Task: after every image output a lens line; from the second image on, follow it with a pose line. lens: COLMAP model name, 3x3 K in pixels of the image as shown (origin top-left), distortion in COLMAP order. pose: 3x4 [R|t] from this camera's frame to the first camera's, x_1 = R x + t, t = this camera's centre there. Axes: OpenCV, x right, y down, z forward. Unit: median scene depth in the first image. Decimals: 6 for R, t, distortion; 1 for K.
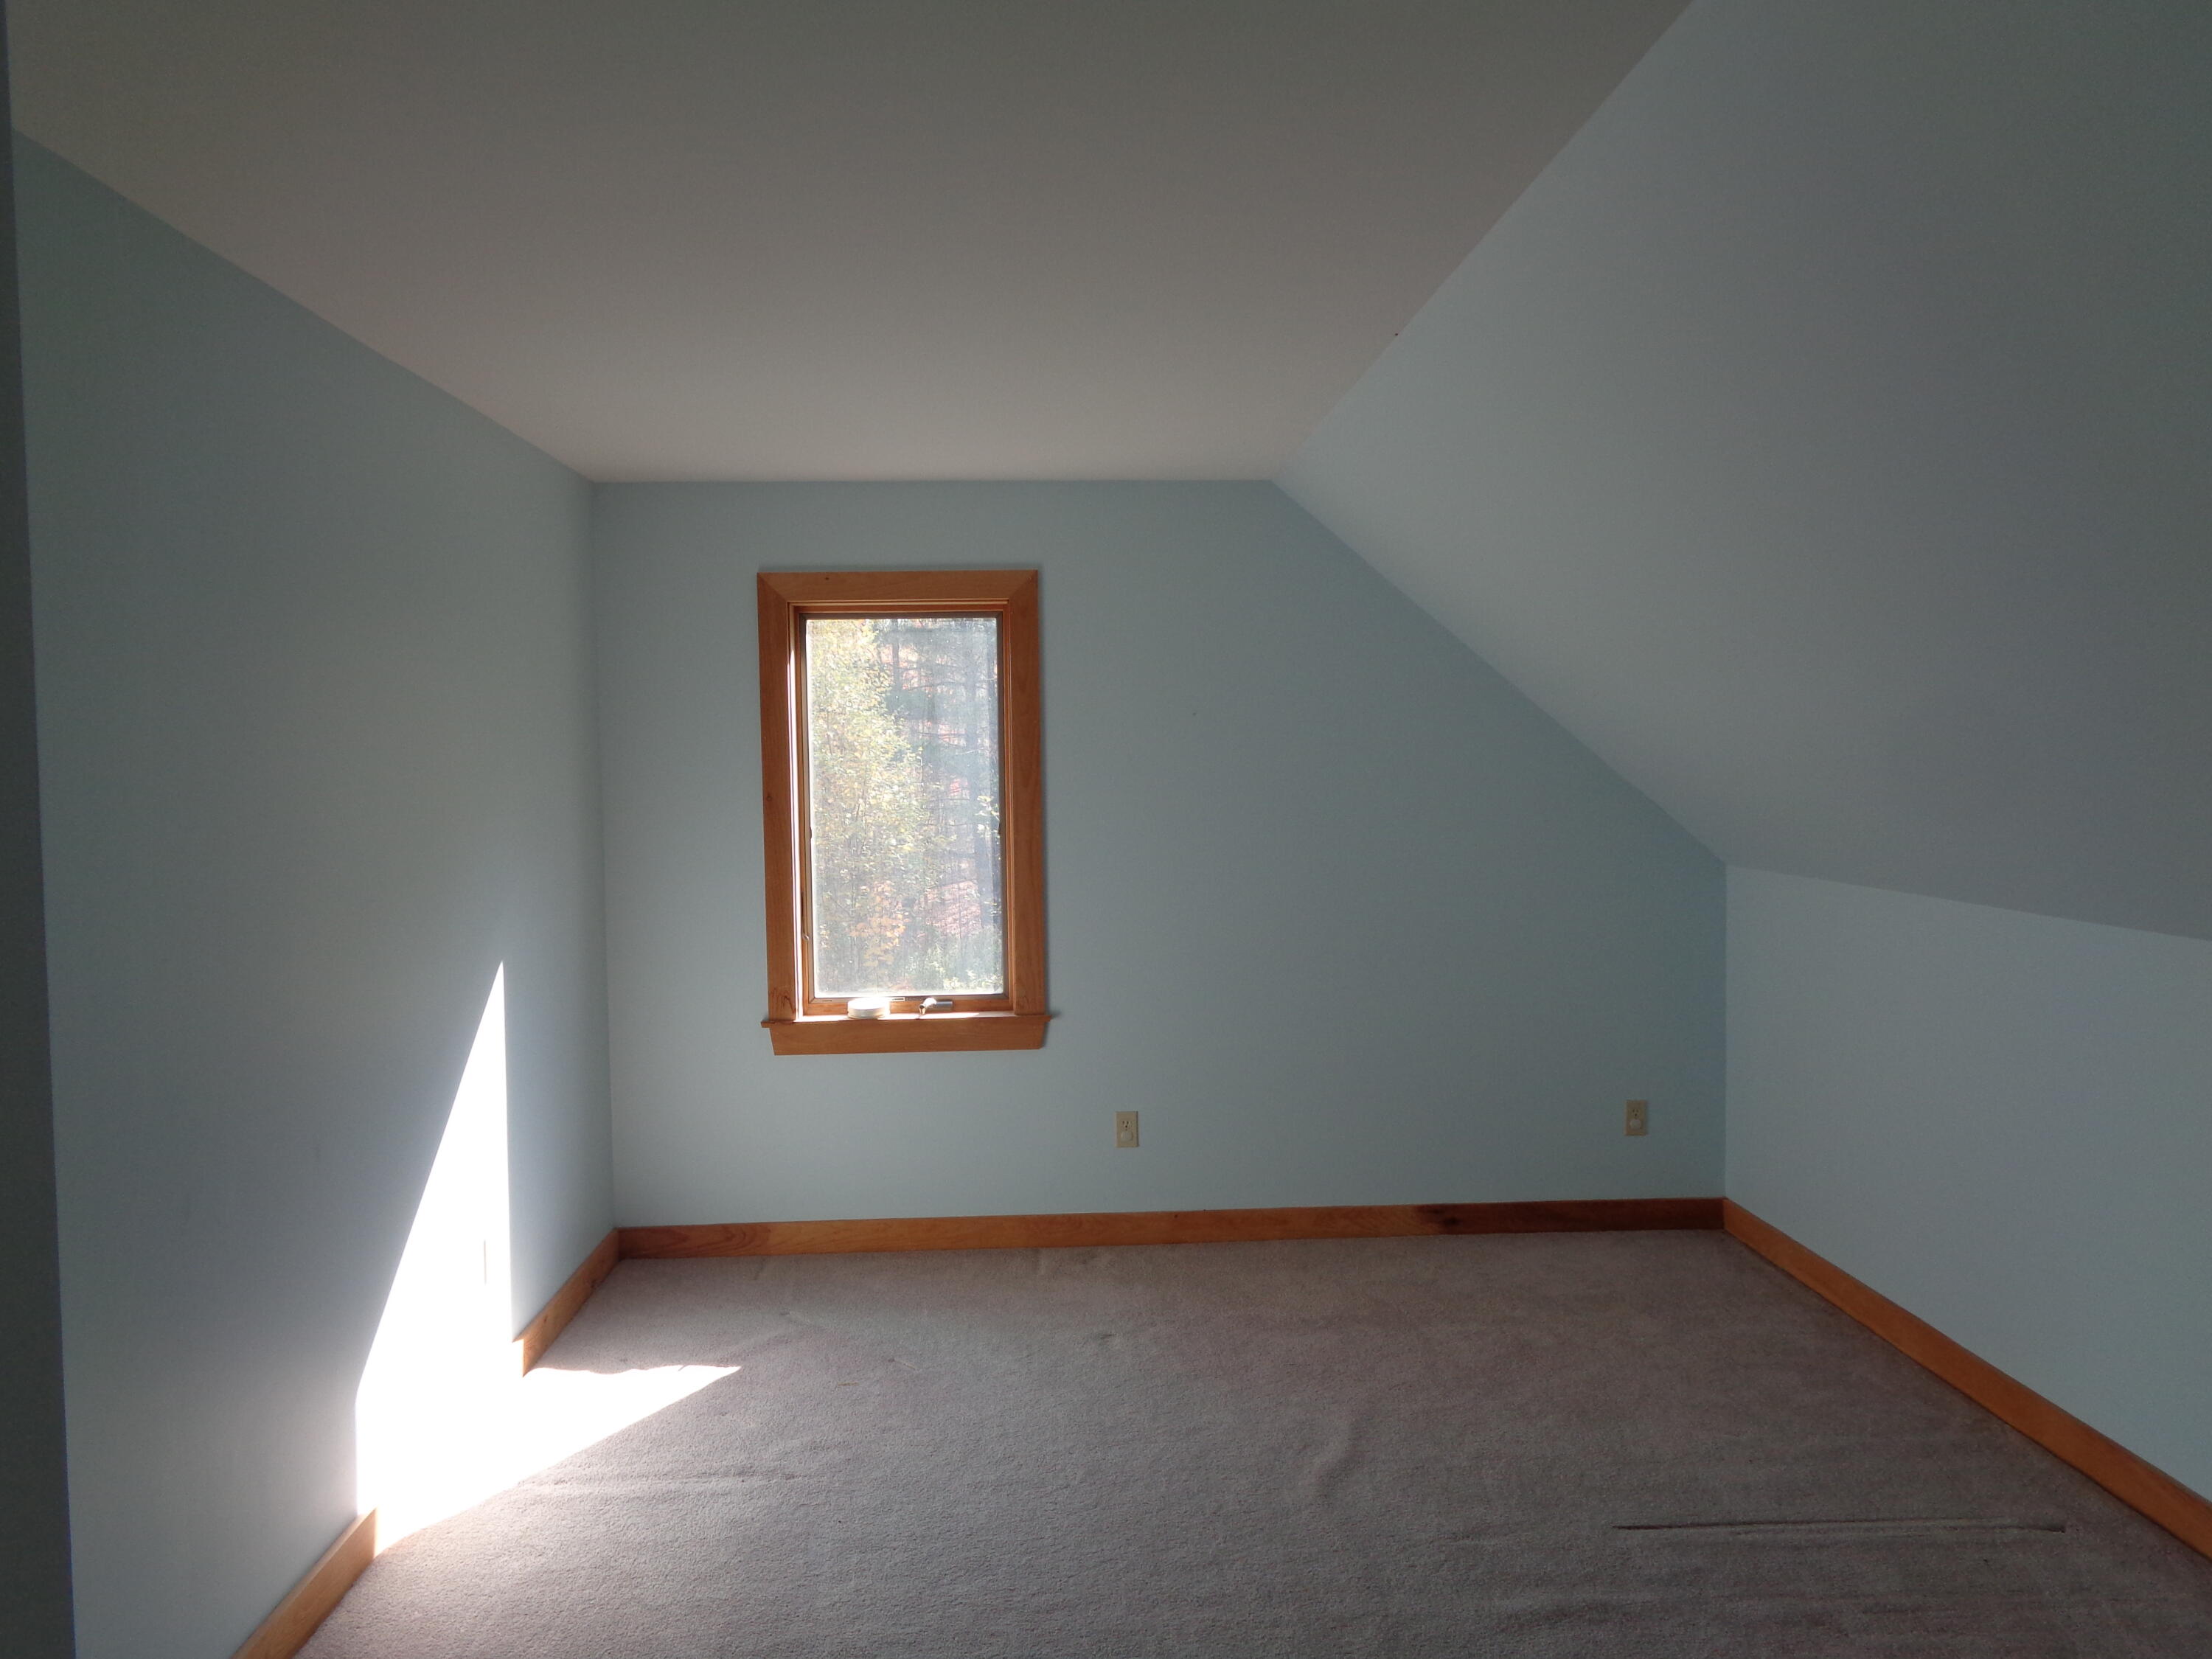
lens RADIAL K [[1694.9, 0, 1085.8], [0, 1694.9, 813.6], [0, 0, 1]] dist [0.010139, 0.003862]
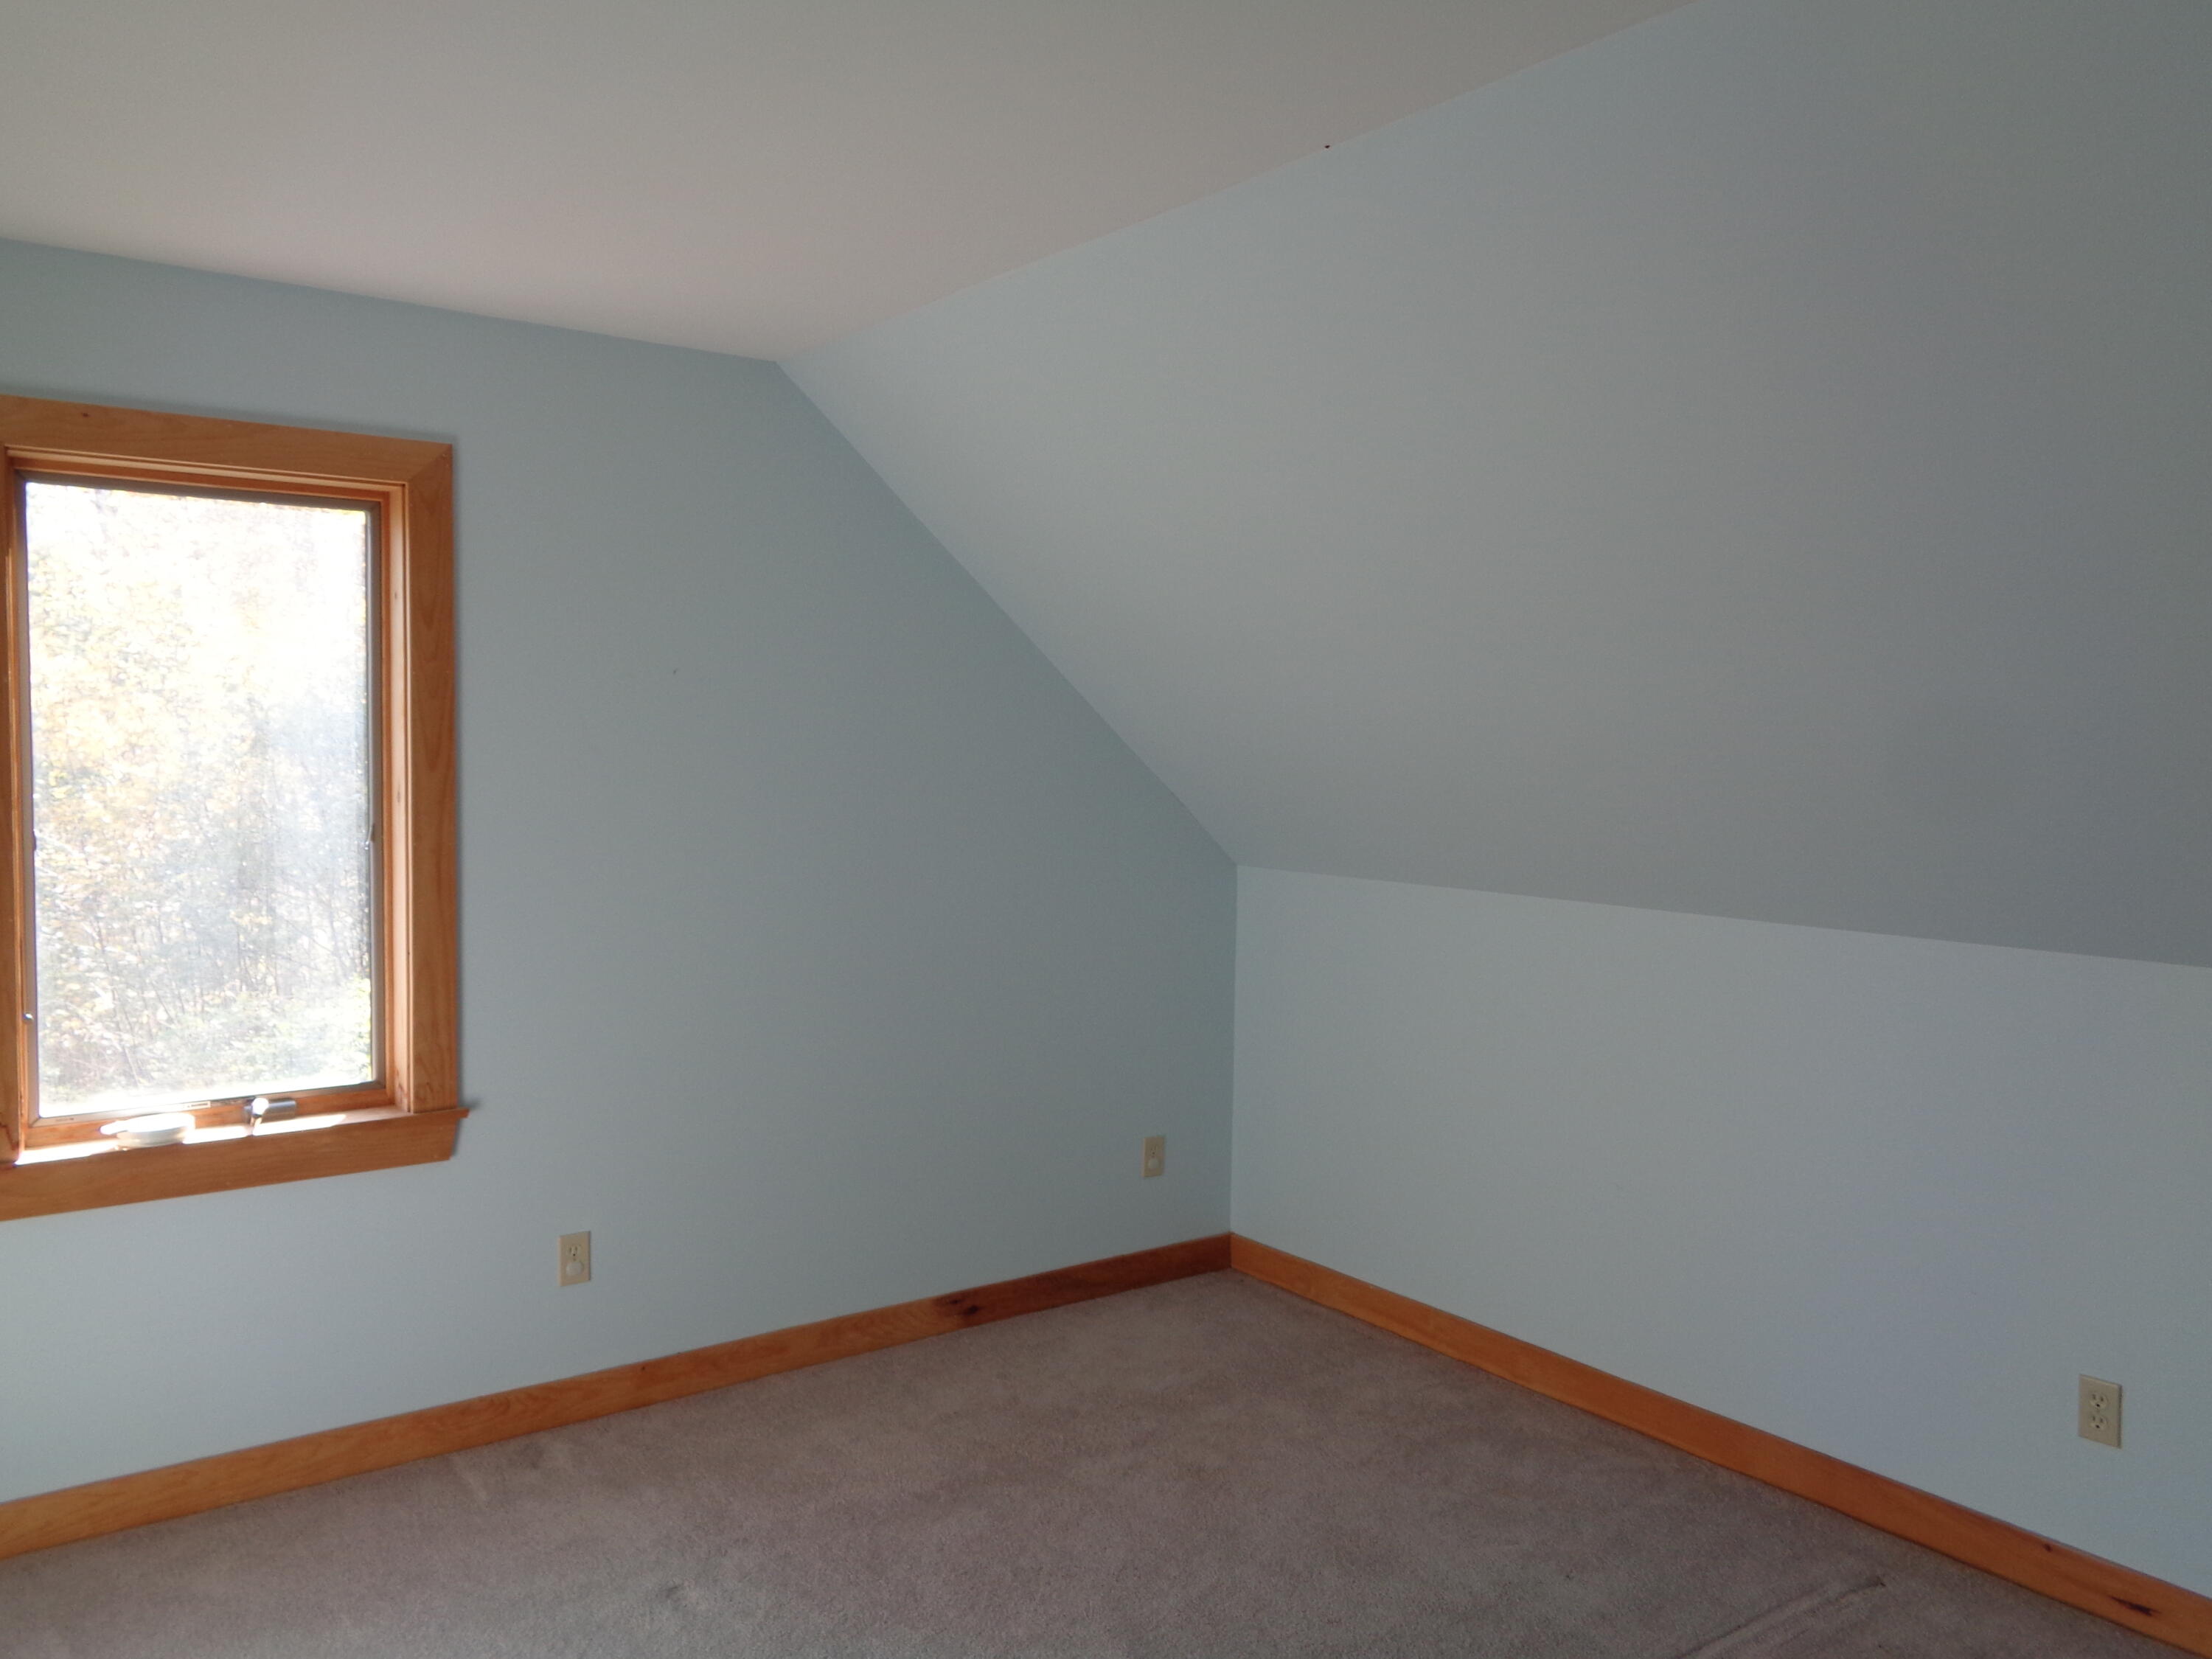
lens RADIAL K [[1694.9, 0, 1124.0], [0, 1694.9, 824.0], [0, 0, 1]] dist [0.010139, 0.003862]
pose [[0.823866, -0.004447, 0.566768, -0.187751], [-0.004770, 0.999879, 0.014779, -0.005661], [-0.566765, -0.014879, 0.823745, 0.295308]]
